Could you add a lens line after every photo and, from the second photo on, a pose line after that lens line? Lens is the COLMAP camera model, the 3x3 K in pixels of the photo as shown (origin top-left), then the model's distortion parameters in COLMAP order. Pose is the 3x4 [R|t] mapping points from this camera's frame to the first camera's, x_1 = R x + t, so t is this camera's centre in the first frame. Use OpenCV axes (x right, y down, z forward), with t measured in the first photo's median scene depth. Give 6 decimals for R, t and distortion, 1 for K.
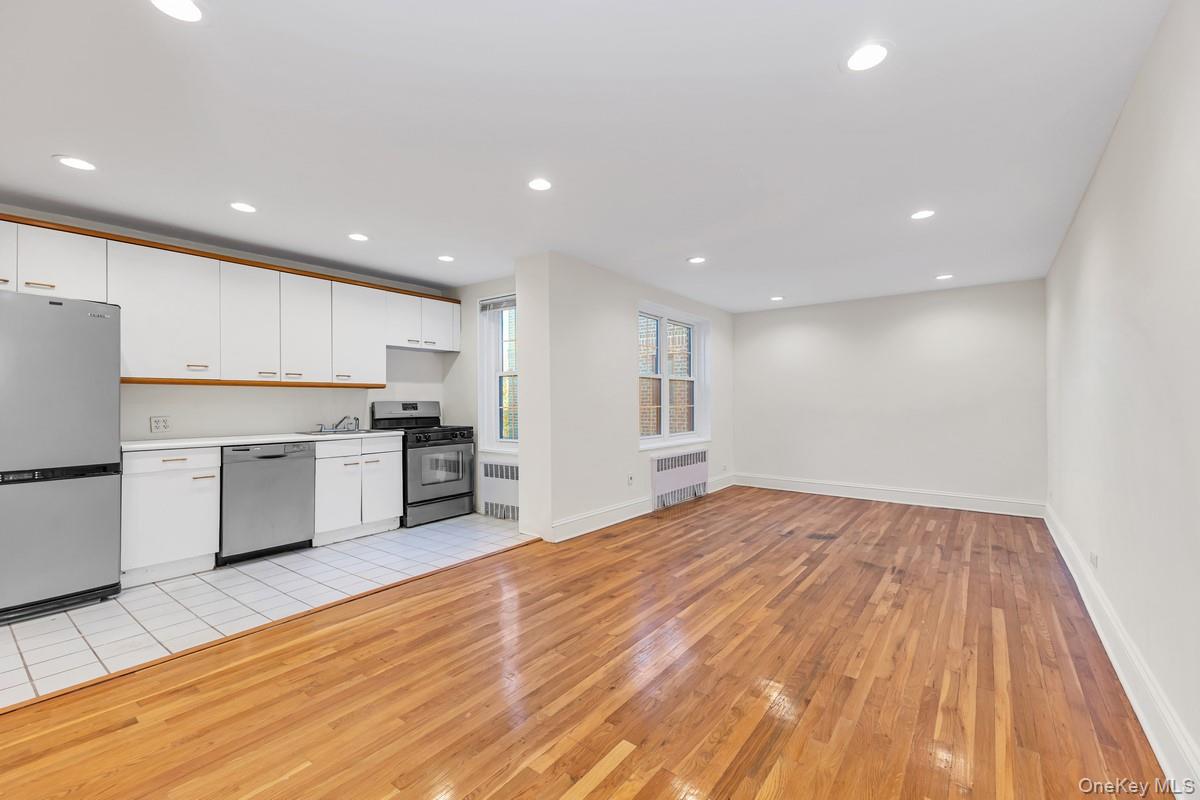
lens RADIAL K [[507.4, 0, 600.0], [0, 507.4, 400.0], [0, 0, 1]] dist [0.017139, 0.000099]
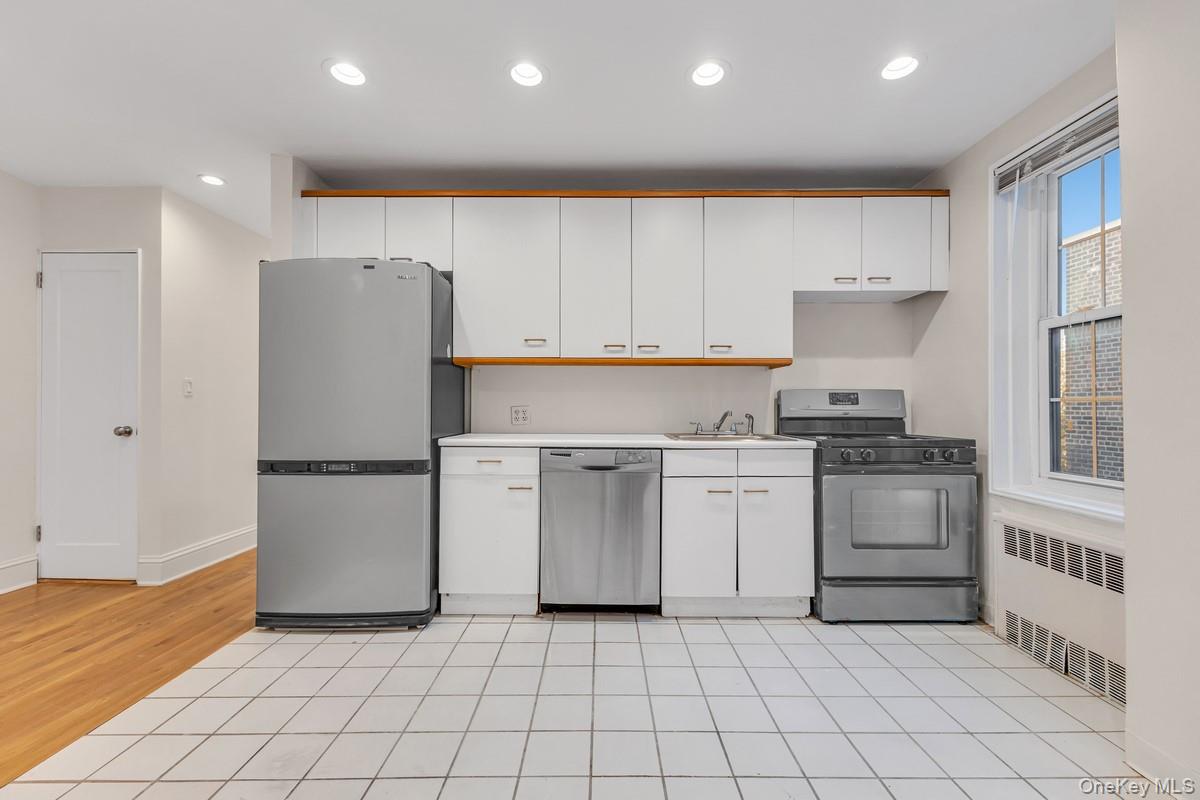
lens RADIAL K [[507.4, 0, 600.0], [0, 507.4, 400.0], [0, 0, 1]] dist [0.017139, 0.000099]
pose [[0.610612, 0.001290, -0.791929, -0.093228], [-0.004335, 0.999989, -0.001714, 0.018676], [0.791918, 0.004480, 0.610611, 0.470009]]
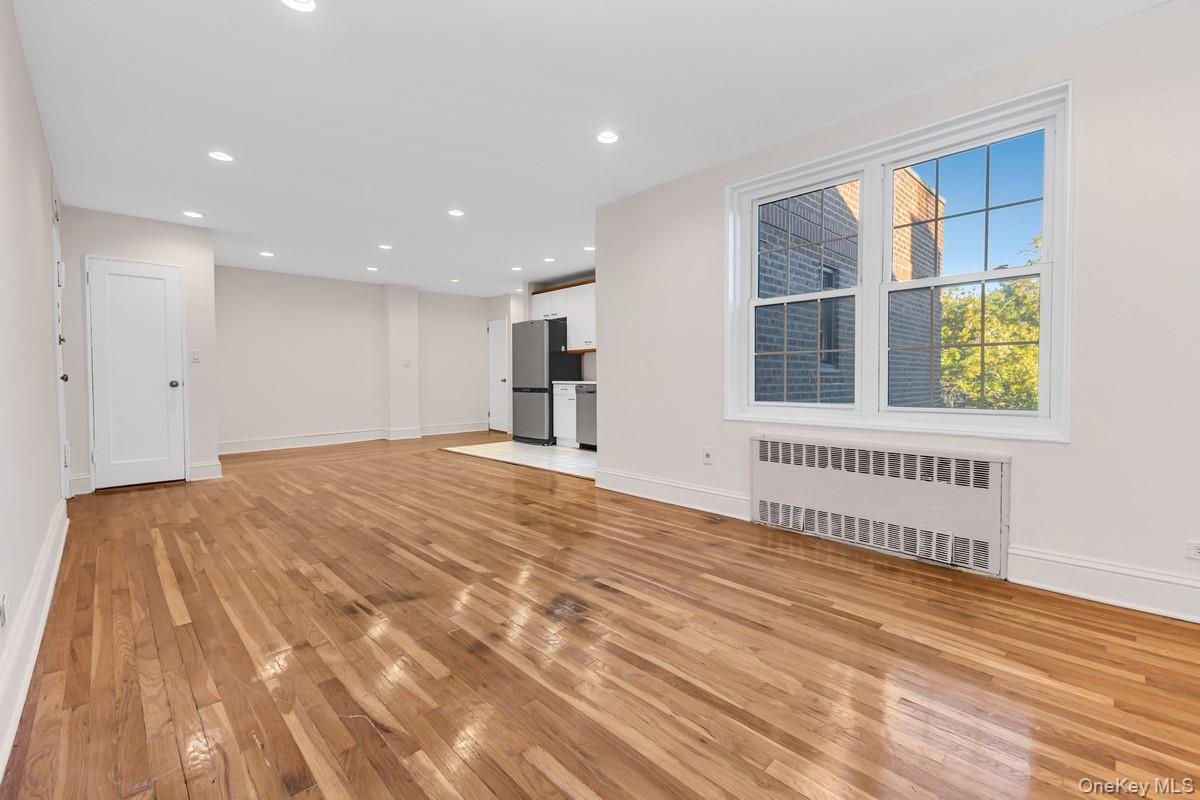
lens RADIAL K [[540.1, 0, 600.0], [0, 540.1, 400.0], [0, 0, 1]] dist [0.018471, 0.000118]
pose [[-0.187581, 0.040826, -0.981400, 0.881669], [0.007165, 0.999166, 0.040196, 0.051881], [0.982223, 0.000509, -0.187717, 1.080111]]
